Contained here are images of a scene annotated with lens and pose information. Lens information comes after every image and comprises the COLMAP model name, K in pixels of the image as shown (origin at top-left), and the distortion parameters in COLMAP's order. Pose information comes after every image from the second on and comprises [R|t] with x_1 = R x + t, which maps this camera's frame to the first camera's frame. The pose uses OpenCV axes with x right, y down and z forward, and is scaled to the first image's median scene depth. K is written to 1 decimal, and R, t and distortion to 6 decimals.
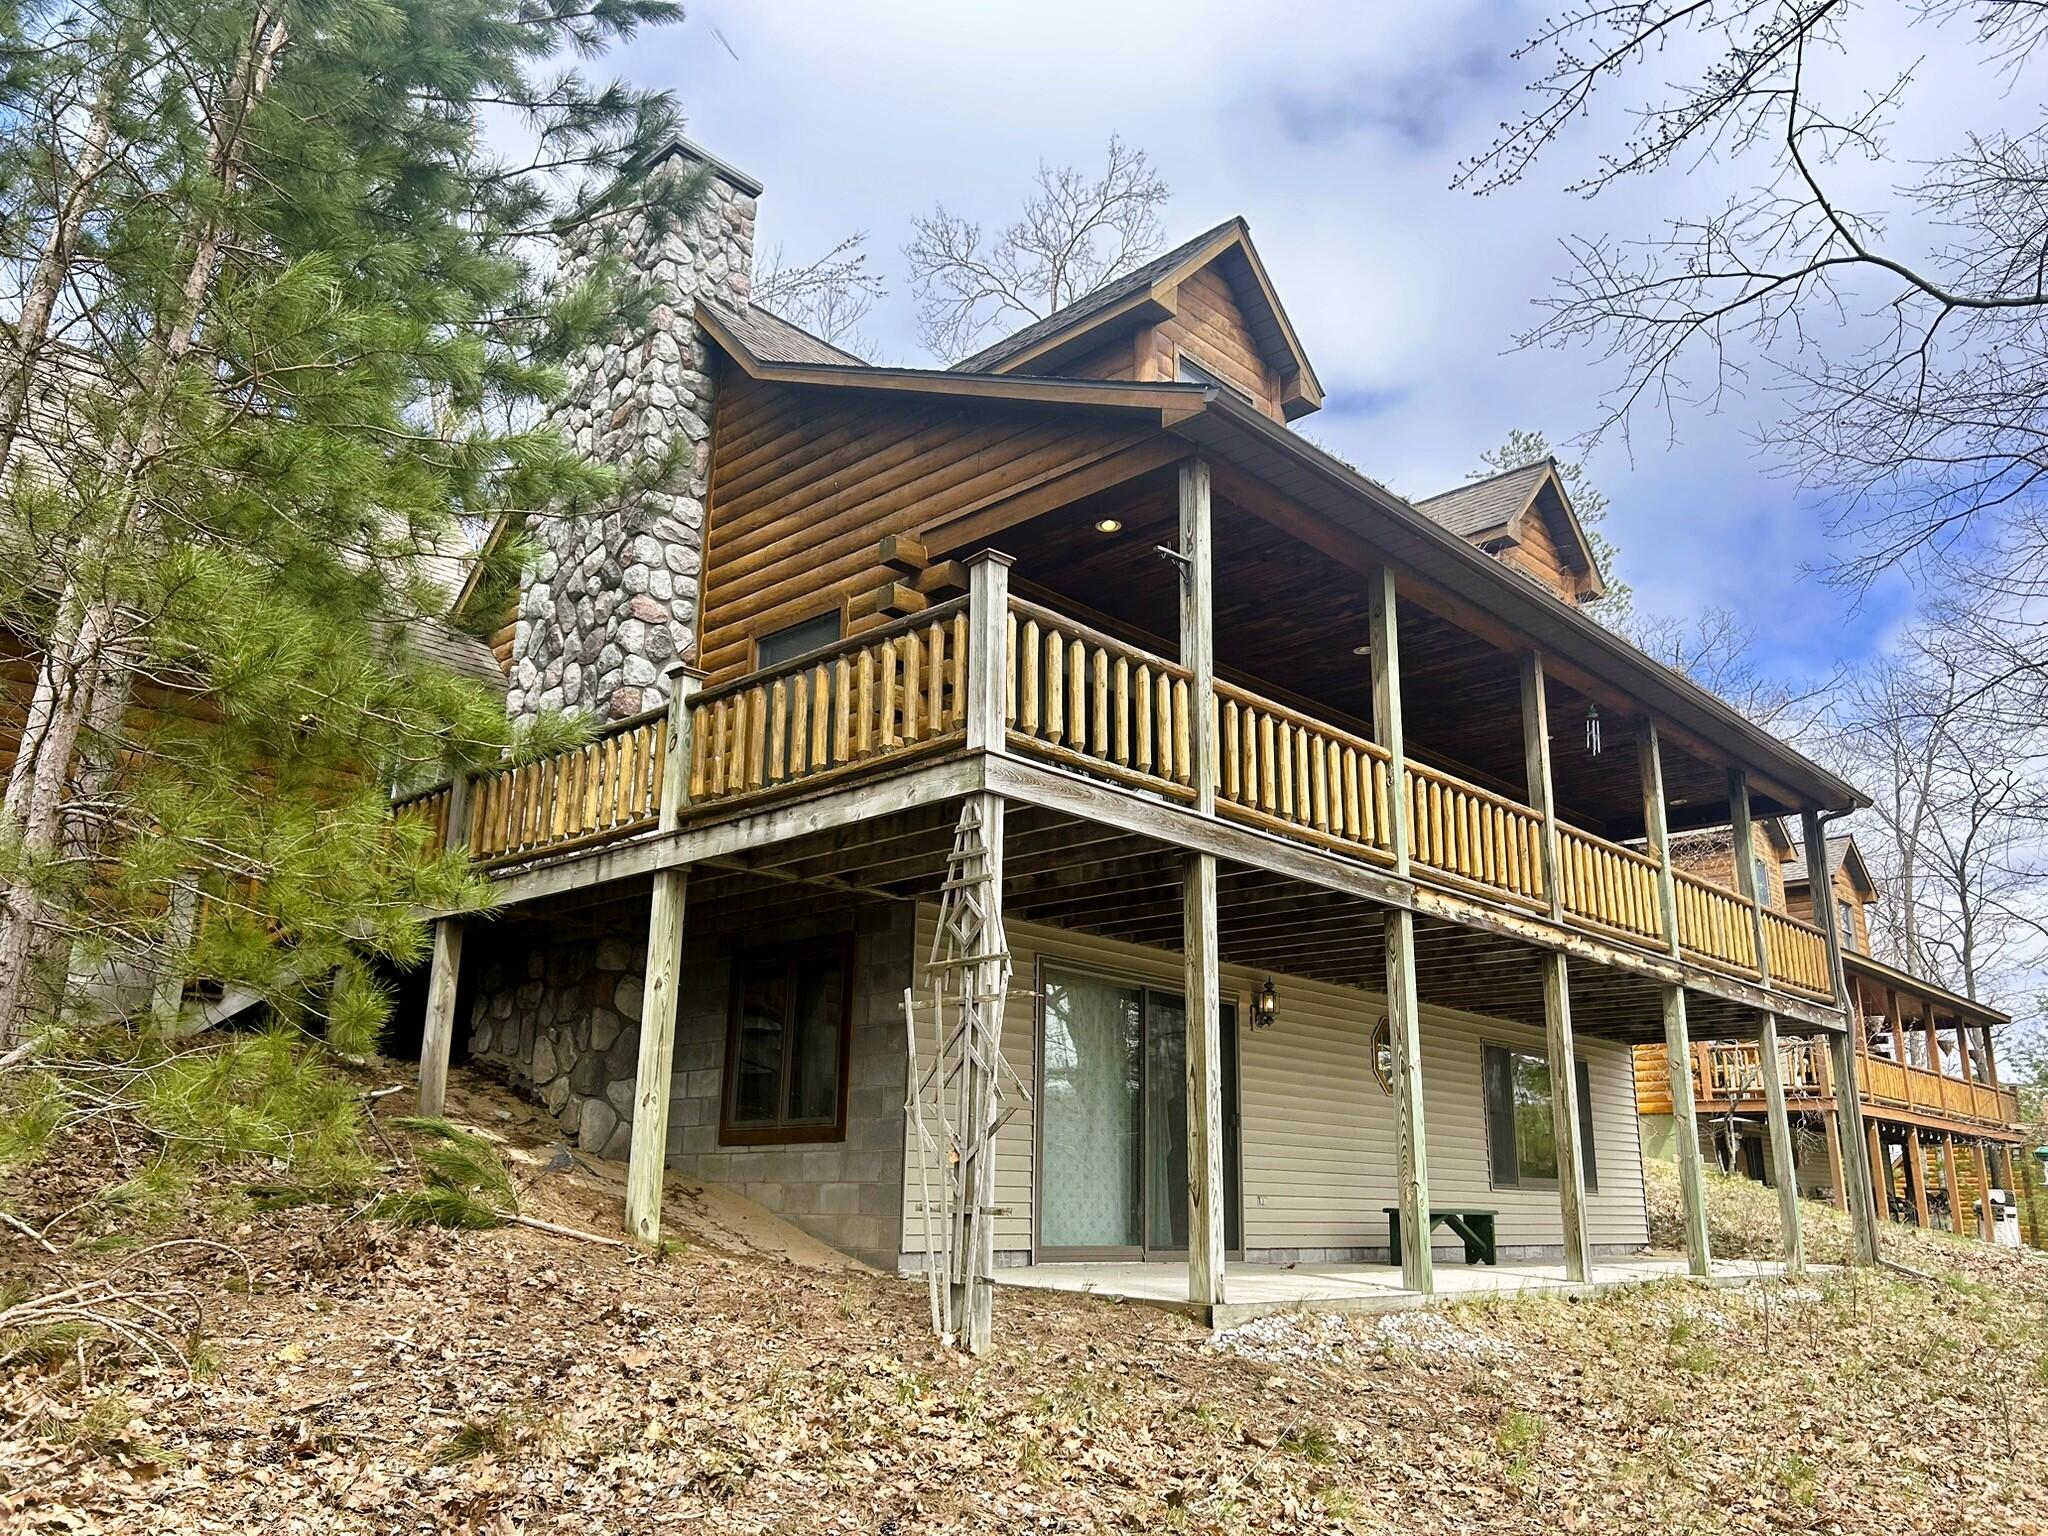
lens RADIAL K [[1545.0, 0, 1024.0], [0, 1545.0, 768.0], [0, 0, 1]] dist [0.029944, -0.008068]
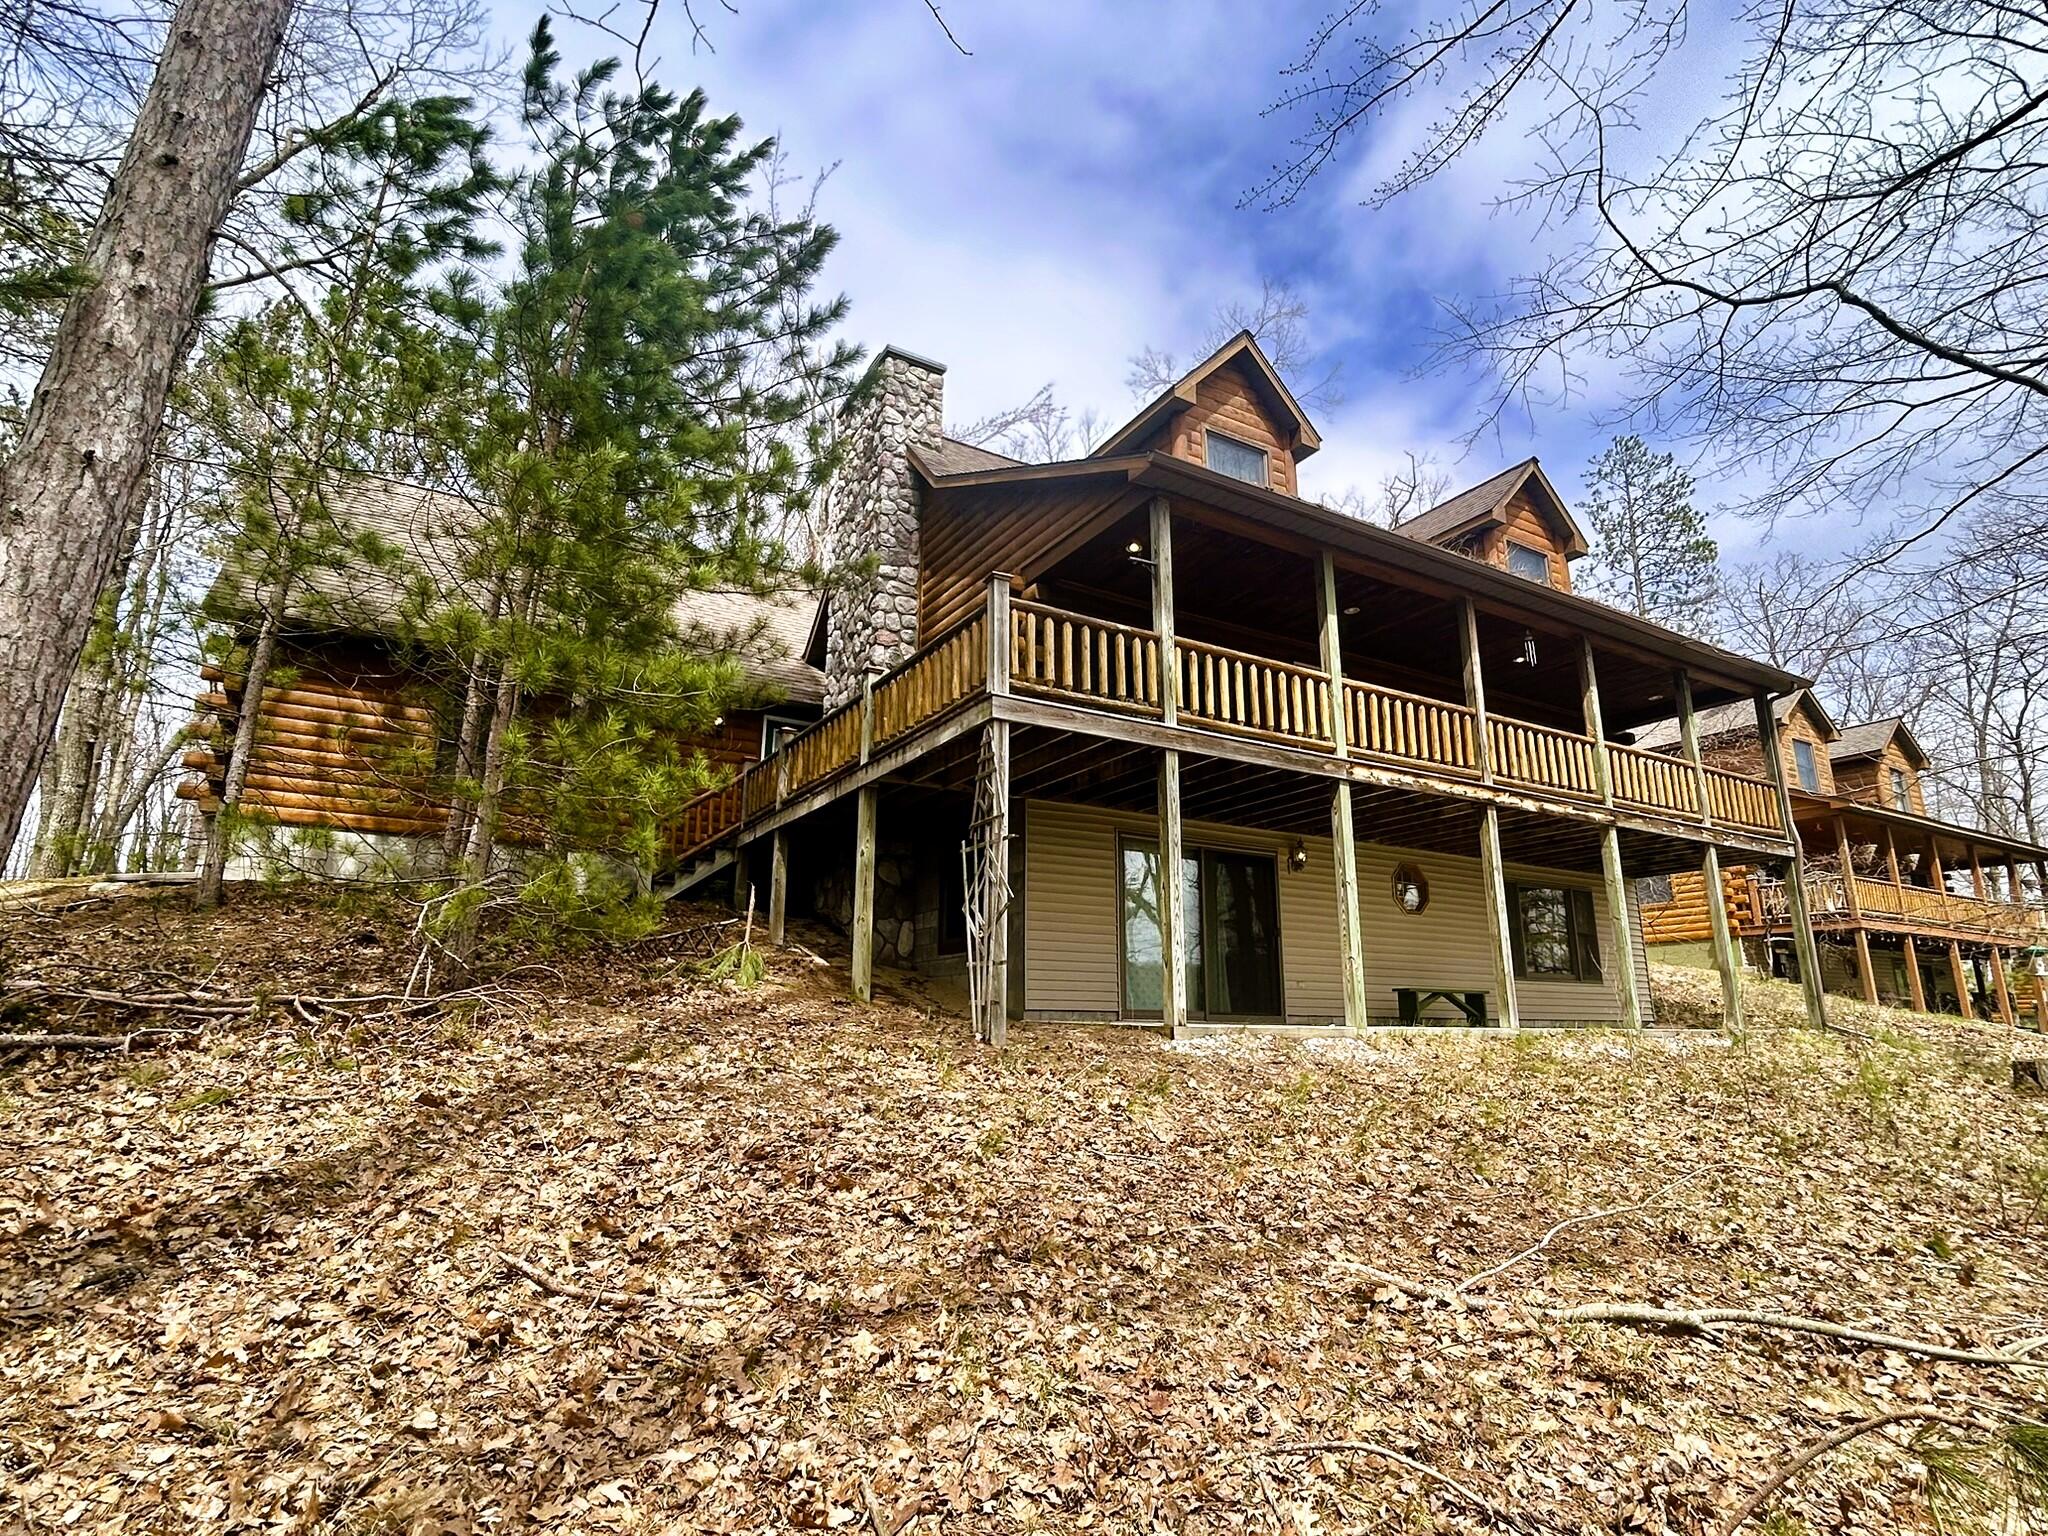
lens RADIAL K [[1058.5, 0, 1024.0], [0, 1058.5, 768.0], [0, 0, 1]] dist [0.003553, -0.000189]
pose [[0.960169, -0.079778, -0.267790, 0.211297], [0.085647, 0.996272, 0.010290, 0.040960], [0.265970, -0.032816, 0.963422, -0.054672]]
